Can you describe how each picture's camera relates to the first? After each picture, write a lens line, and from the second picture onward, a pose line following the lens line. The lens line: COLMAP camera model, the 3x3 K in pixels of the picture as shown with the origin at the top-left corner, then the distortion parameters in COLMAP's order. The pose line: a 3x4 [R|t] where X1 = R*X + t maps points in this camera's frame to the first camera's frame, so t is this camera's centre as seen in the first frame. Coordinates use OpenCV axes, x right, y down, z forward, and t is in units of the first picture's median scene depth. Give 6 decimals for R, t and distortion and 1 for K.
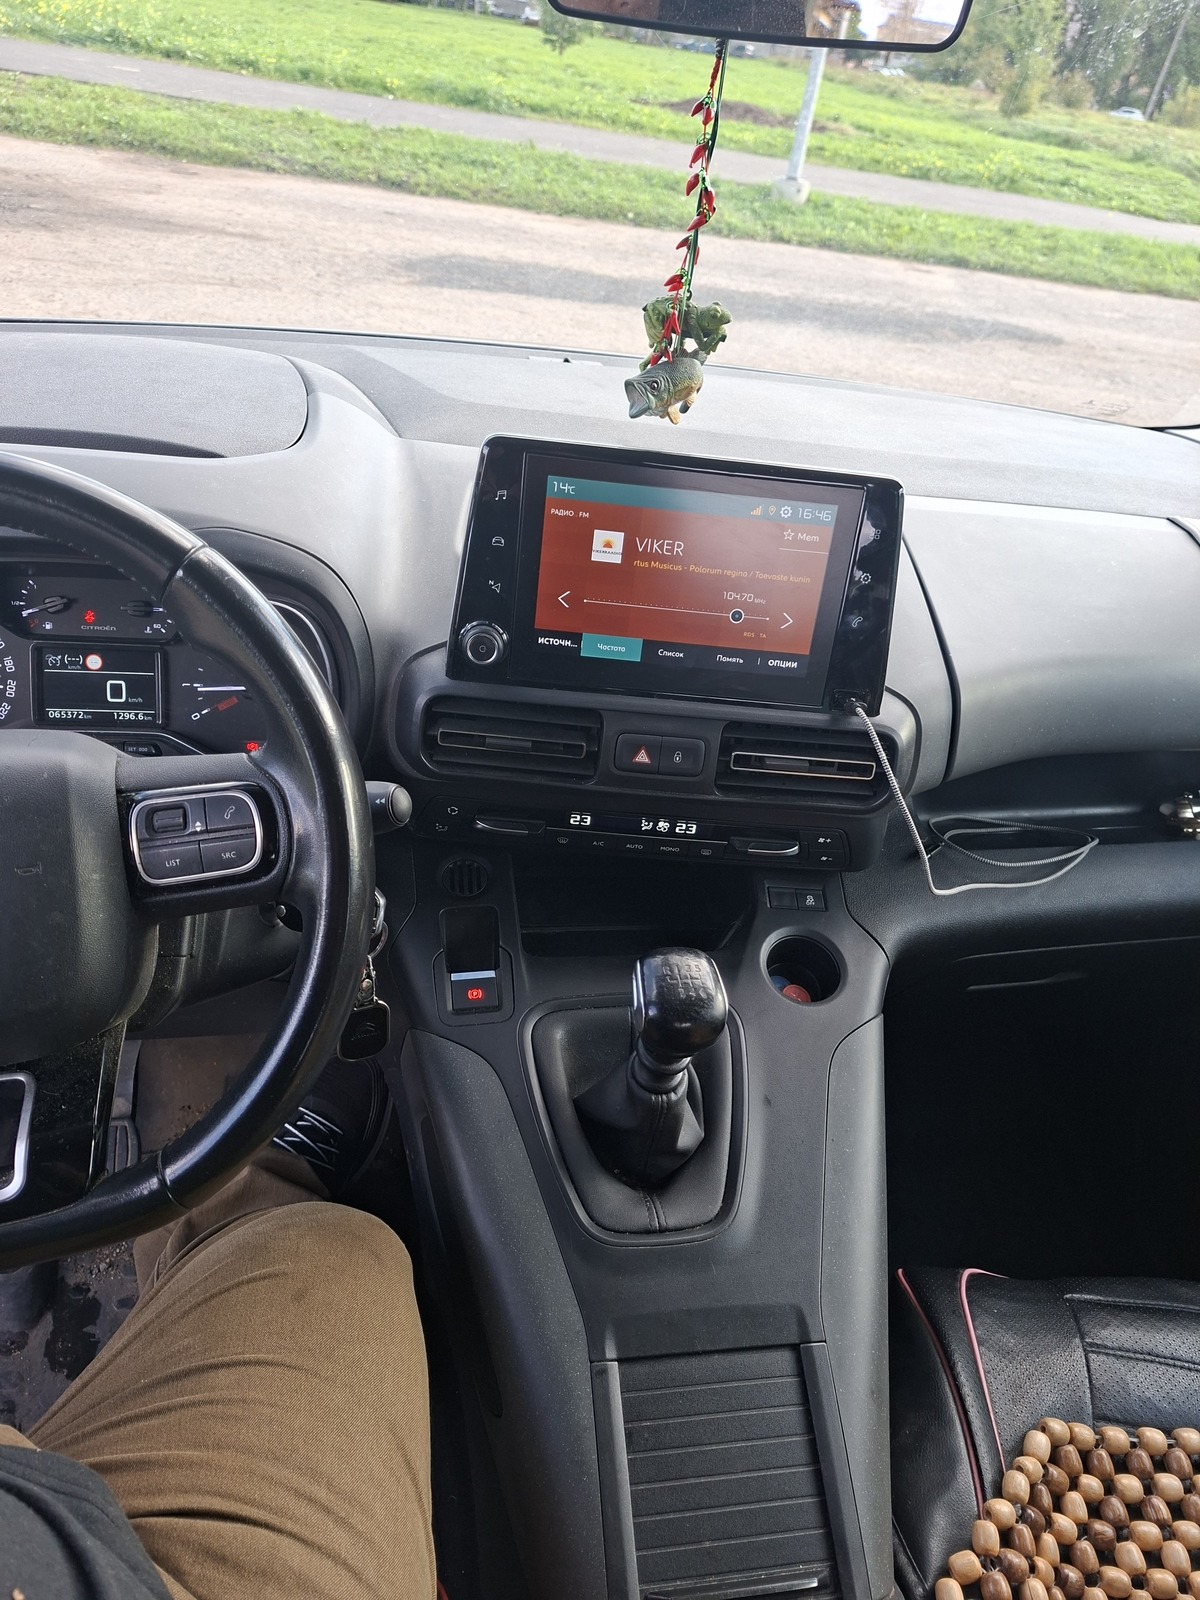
lens RADIAL K [[1064.5, 0, 601.2], [0, 1064.5, 797.2], [0, 0, 1]] dist [0.005156, -0.002282]
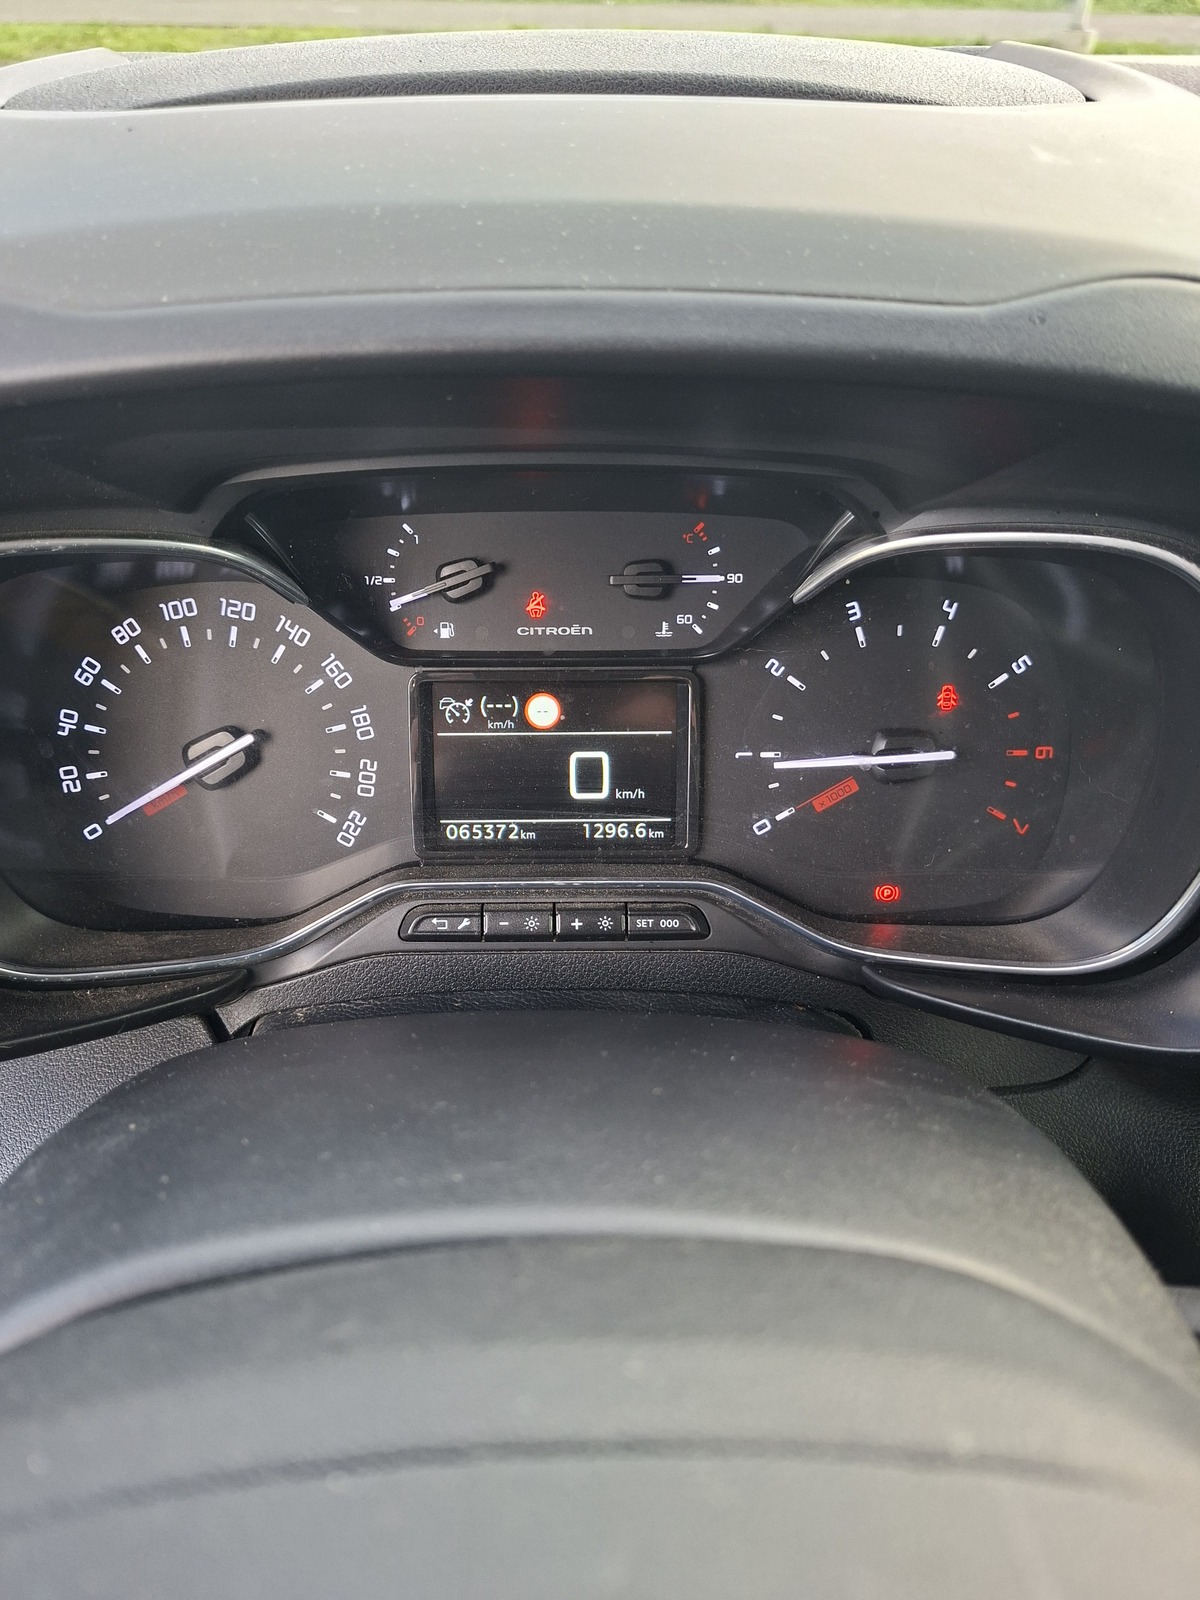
lens RADIAL K [[1064.5, 0, 597.0], [0, 1064.5, 803.8], [0, 0, 1]] dist [0.005156, -0.002282]
pose [[0.978893, -0.003393, -0.204348, -0.370425], [0.015103, 0.998329, 0.055771, -0.113870], [0.203817, -0.057680, 0.977308, 0.589270]]
